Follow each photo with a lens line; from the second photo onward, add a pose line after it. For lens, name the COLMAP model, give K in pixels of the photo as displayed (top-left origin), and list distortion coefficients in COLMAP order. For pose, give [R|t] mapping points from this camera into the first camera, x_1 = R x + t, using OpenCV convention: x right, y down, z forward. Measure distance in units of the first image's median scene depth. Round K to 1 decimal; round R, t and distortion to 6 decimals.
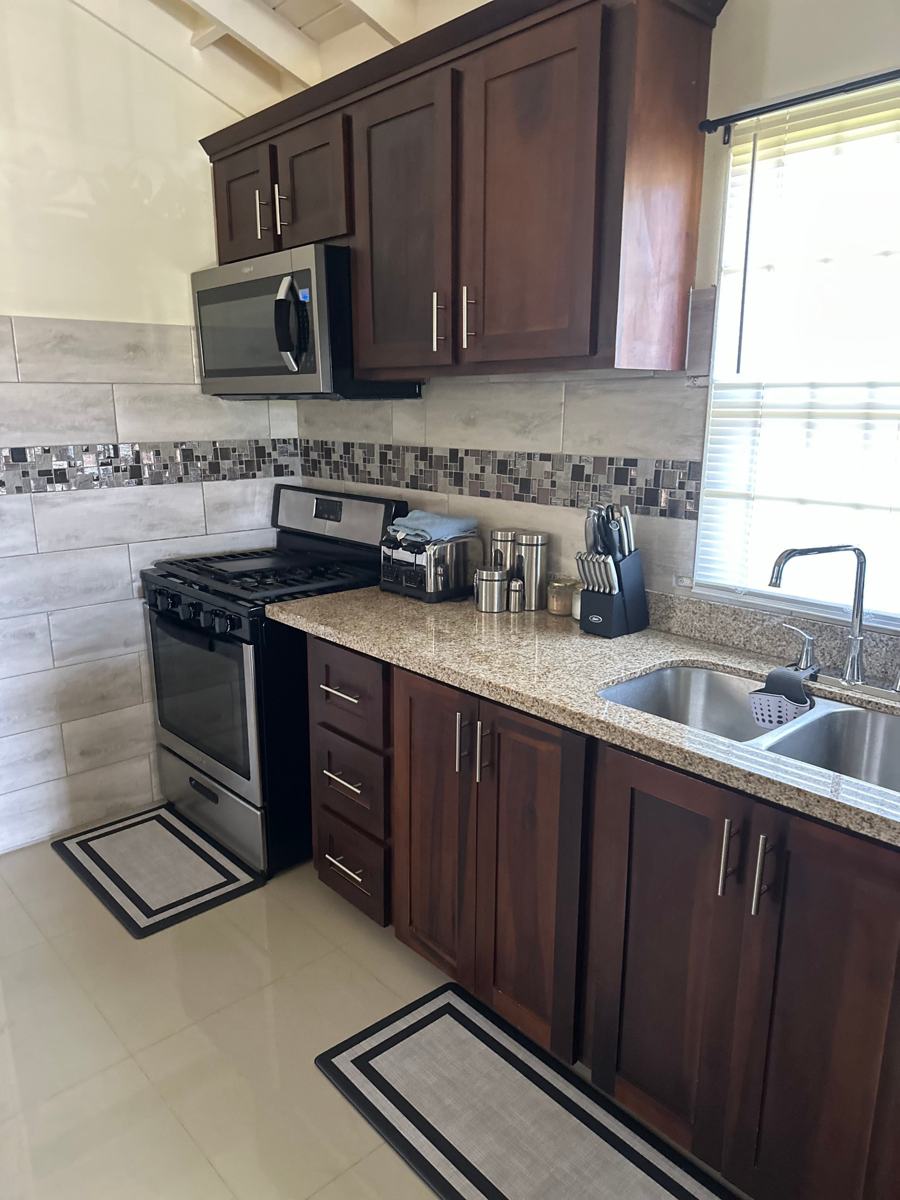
lens RADIAL K [[838.8, 0, 452.4], [0, 838.8, 605.8], [0, 0, 1]] dist [0.071182, -0.007799]
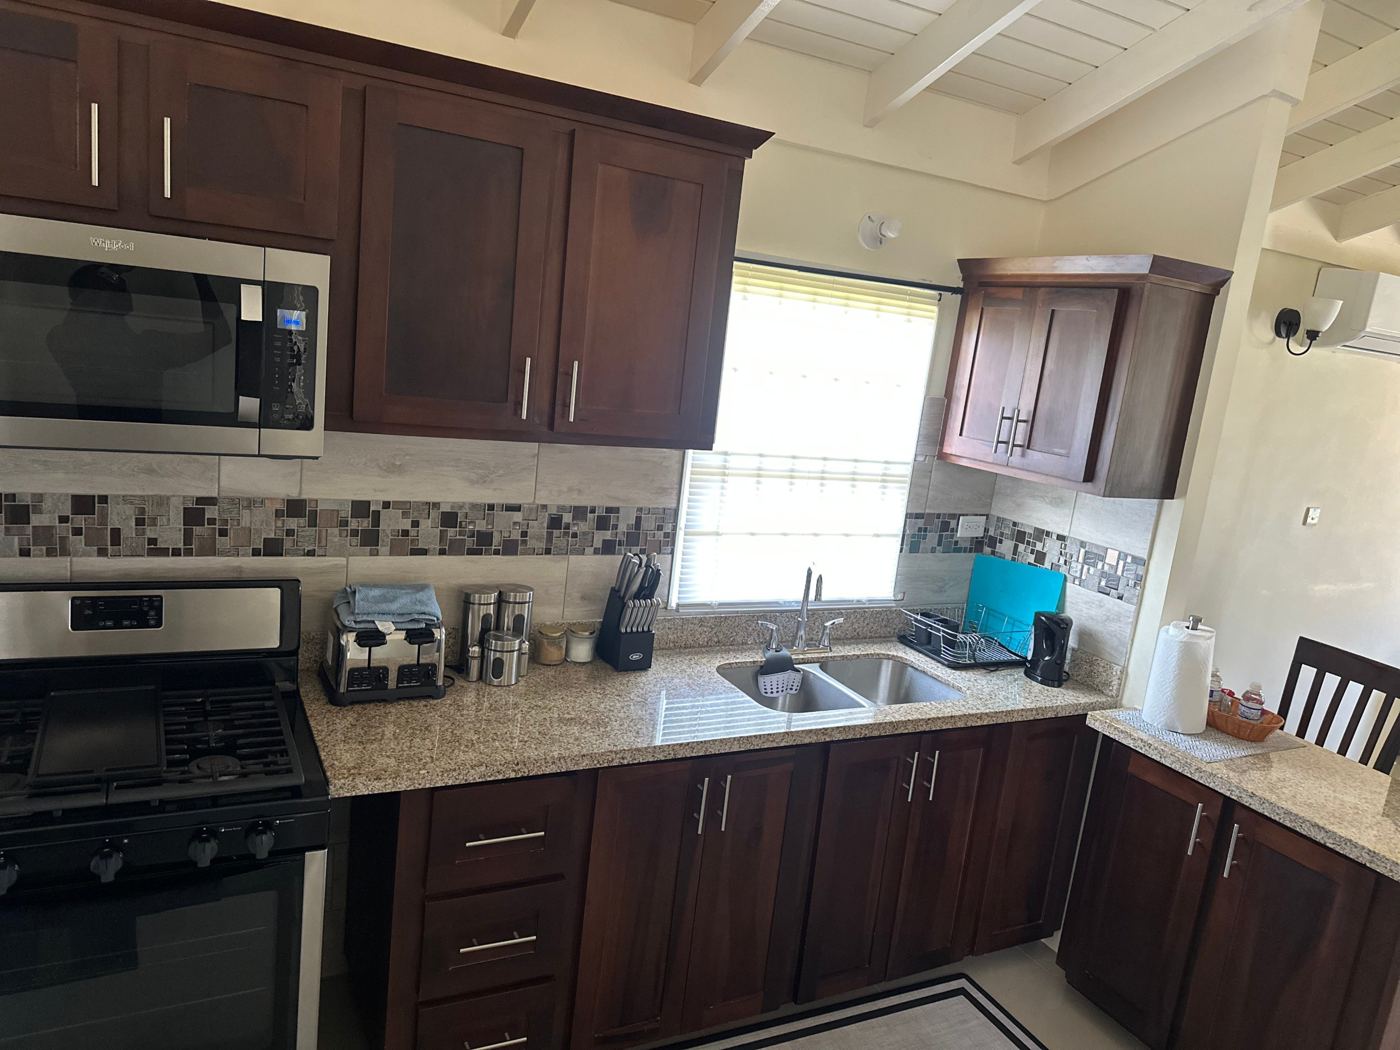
lens RADIAL K [[978.6, 0, 703.0], [0, 978.6, 524.3], [0, 0, 1]] dist [0.071182, -0.007799]
pose [[0.247762, -0.160990, 0.955351, -0.858764], [0.107765, 0.984557, 0.137964, -0.275454], [-0.962809, 0.068771, 0.261285, 0.483050]]
